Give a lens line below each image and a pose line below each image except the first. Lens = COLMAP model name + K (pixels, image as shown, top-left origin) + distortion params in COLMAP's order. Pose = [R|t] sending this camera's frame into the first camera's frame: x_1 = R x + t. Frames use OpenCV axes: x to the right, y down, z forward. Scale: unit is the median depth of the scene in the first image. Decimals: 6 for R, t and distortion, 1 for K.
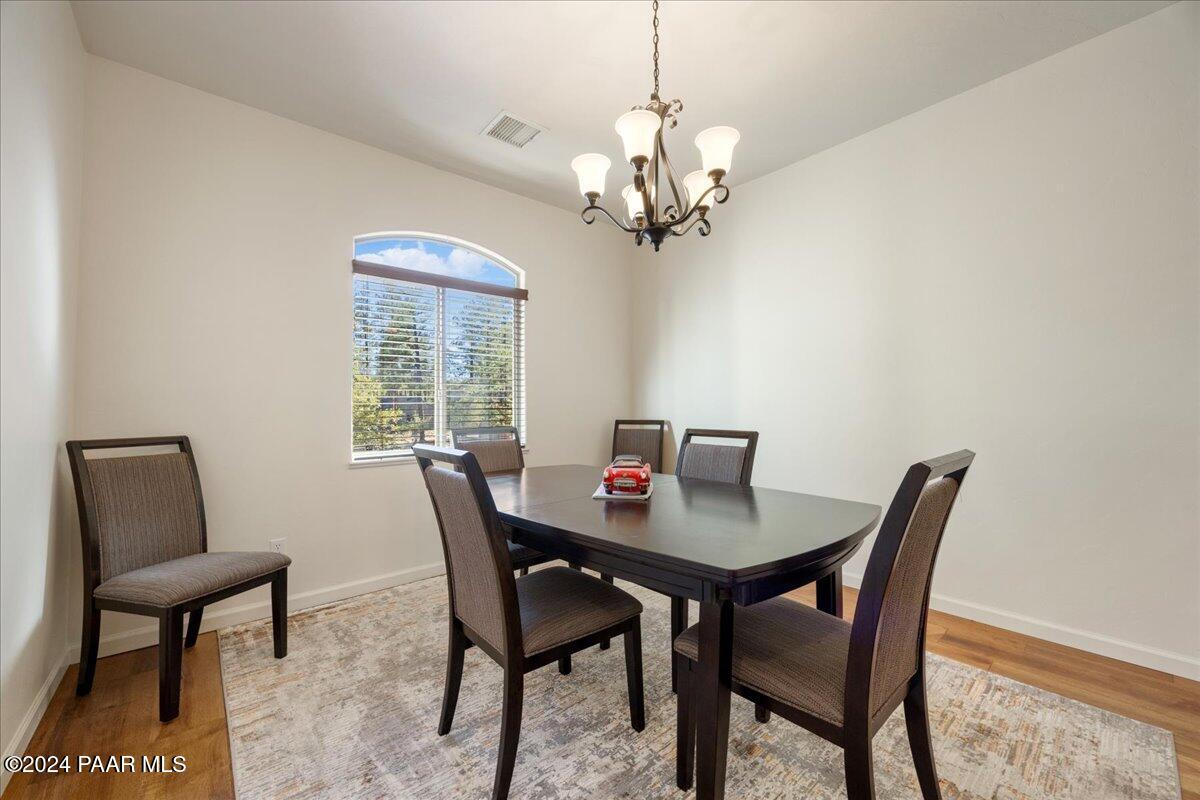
lens RADIAL K [[461.3, 0, 599.1], [0, 461.3, 401.9], [0, 0, 1]] dist [-0.007366, 0.001180]
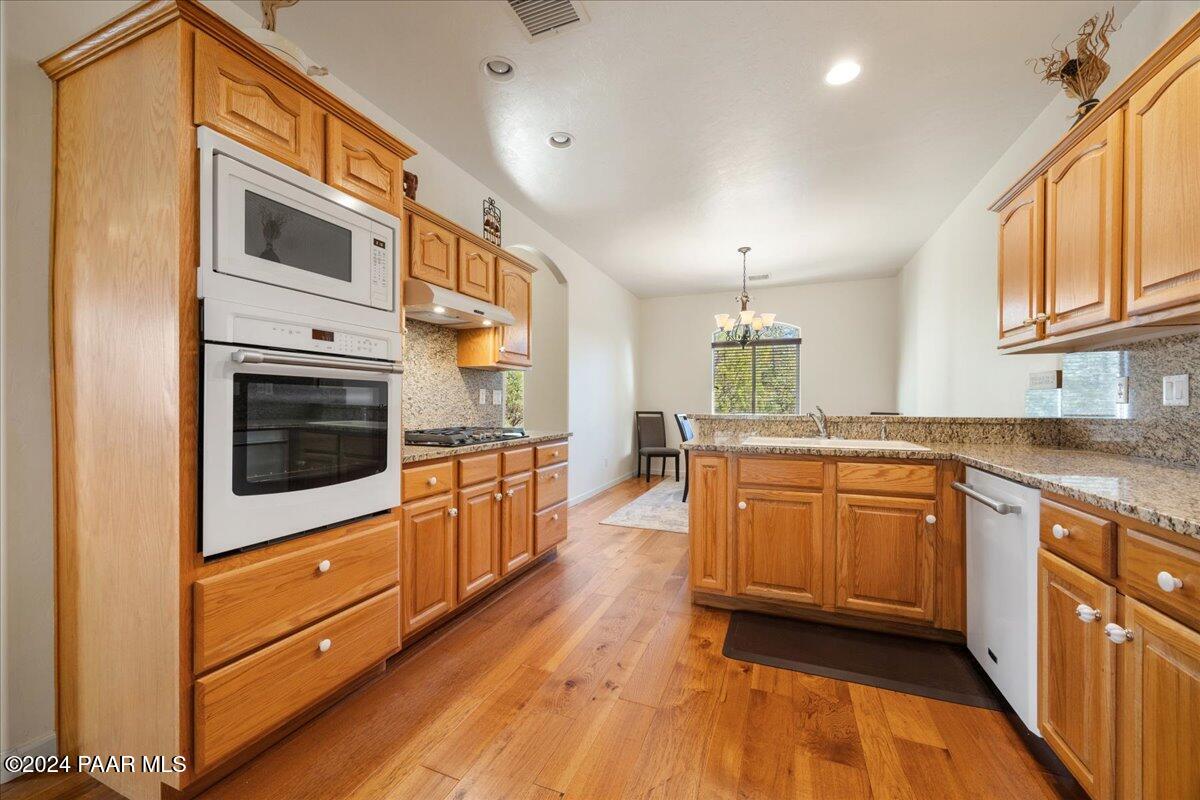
lens RADIAL K [[461.3, 0, 600.4], [0, 461.3, 406.0], [0, 0, 1]] dist [-0.007366, 0.001180]
pose [[0.459001, 0.007093, -0.888407, 2.046691], [0.011934, 0.999829, 0.014148, -0.015586], [0.888355, -0.017097, 0.458838, -0.985206]]
